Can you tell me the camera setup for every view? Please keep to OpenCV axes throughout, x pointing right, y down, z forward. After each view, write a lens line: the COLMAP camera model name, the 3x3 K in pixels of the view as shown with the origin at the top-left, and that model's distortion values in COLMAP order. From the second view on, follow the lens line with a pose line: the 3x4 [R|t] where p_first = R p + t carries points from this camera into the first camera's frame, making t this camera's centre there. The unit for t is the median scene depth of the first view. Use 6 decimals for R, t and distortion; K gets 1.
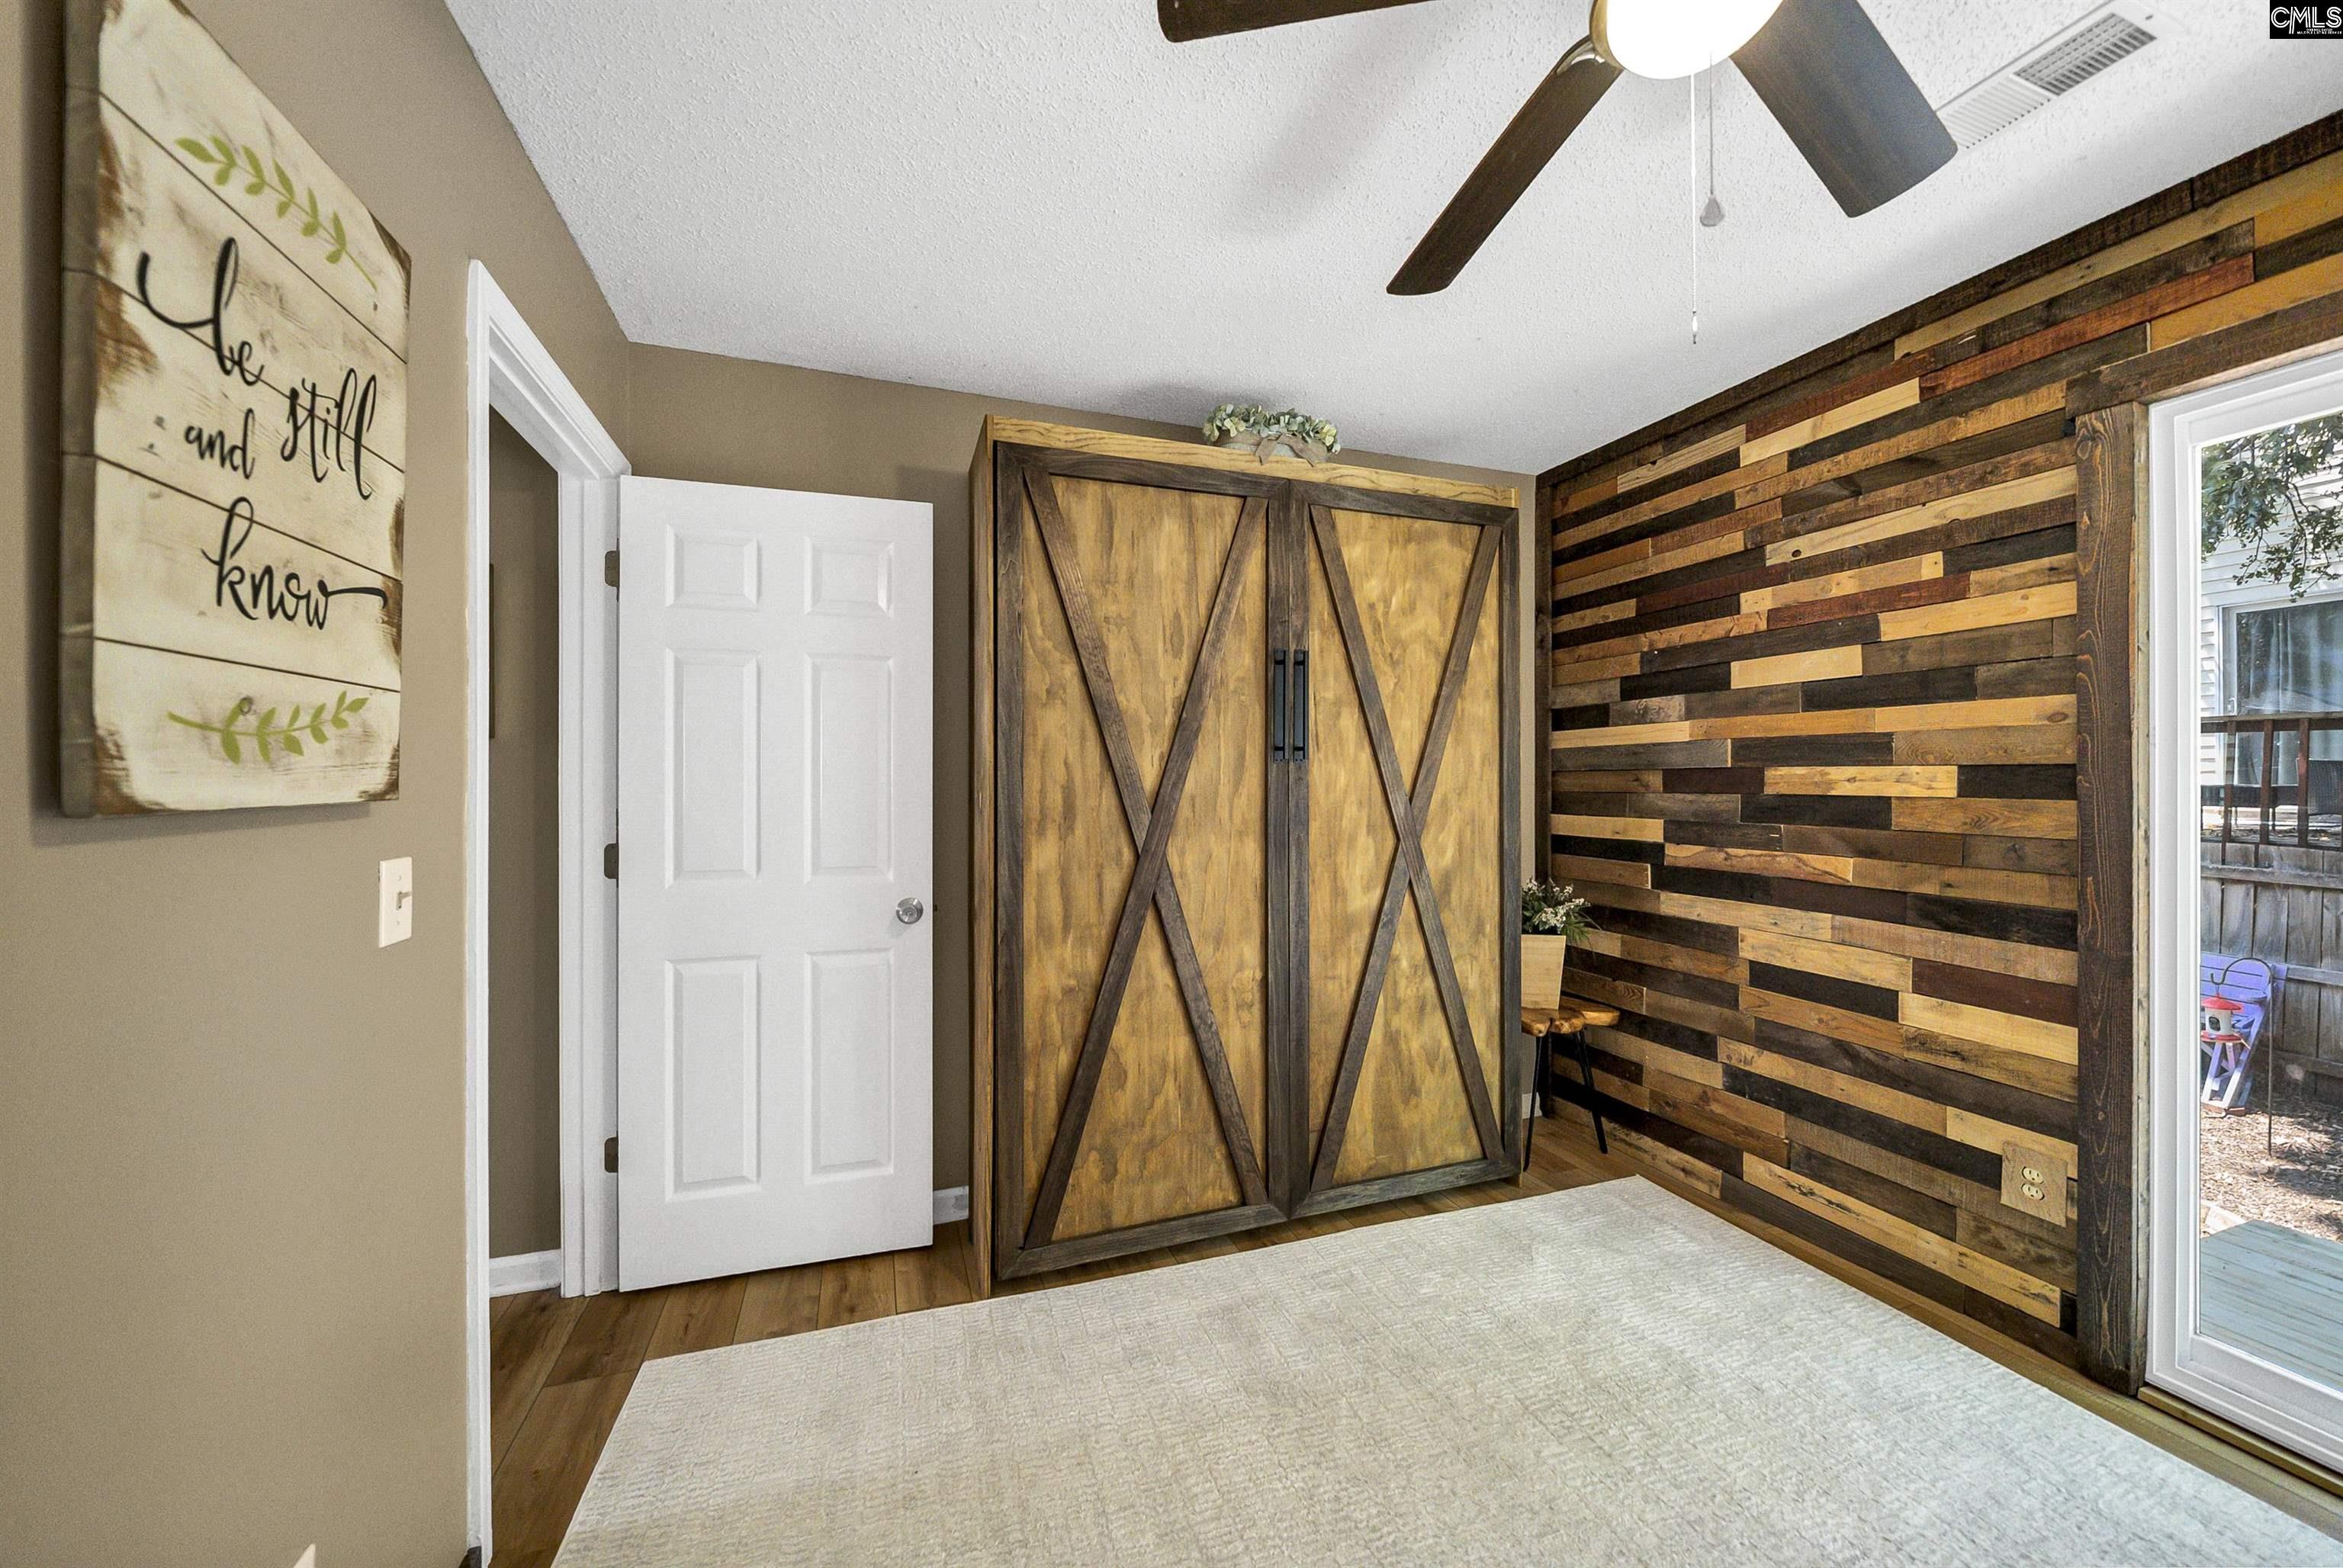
lens RADIAL K [[829.6, 0, 1167.7], [0, 829.6, 782.7], [0, 0, 1]] dist [-0.007750, 0.000993]
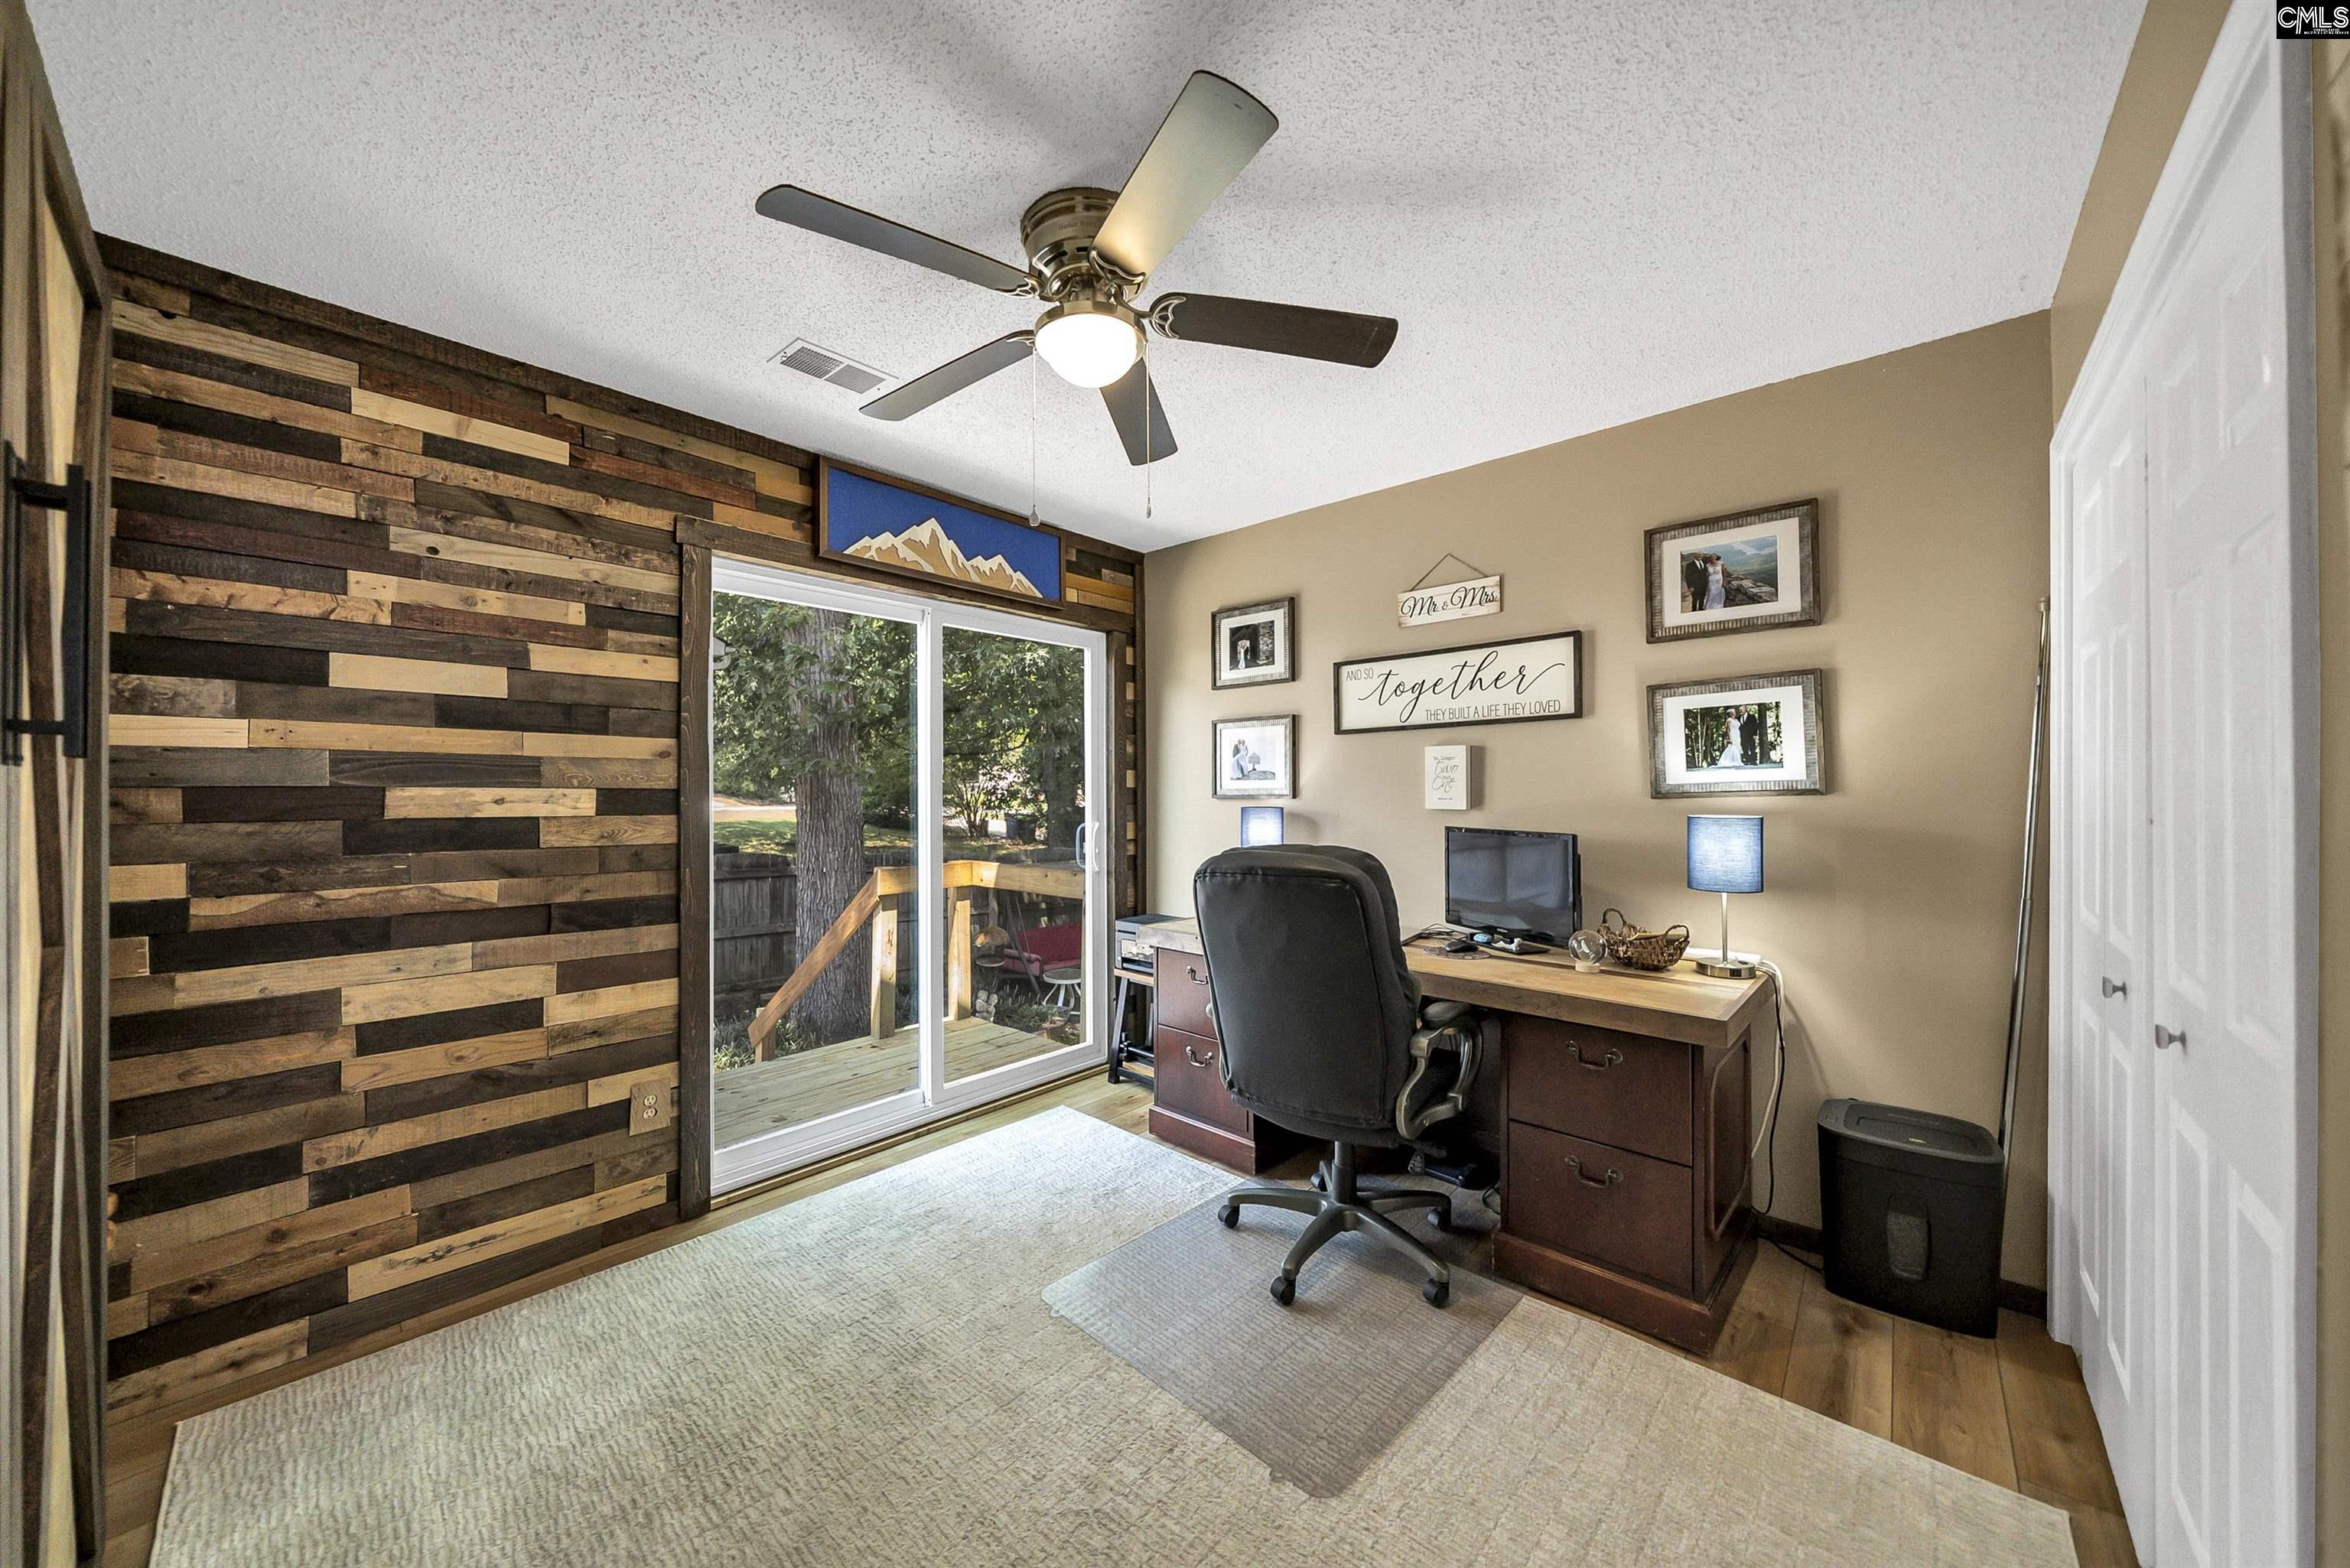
lens RADIAL K [[832.0, 0, 1174.3], [0, 832.0, 789.4], [0, 0, 1]] dist [-0.007750, 0.000993]
pose [[-0.487317, 0.007697, 0.873191, -0.451707], [0.005433, 0.999969, -0.005783, -0.007832], [-0.873208, 0.001926, -0.487344, 0.790419]]
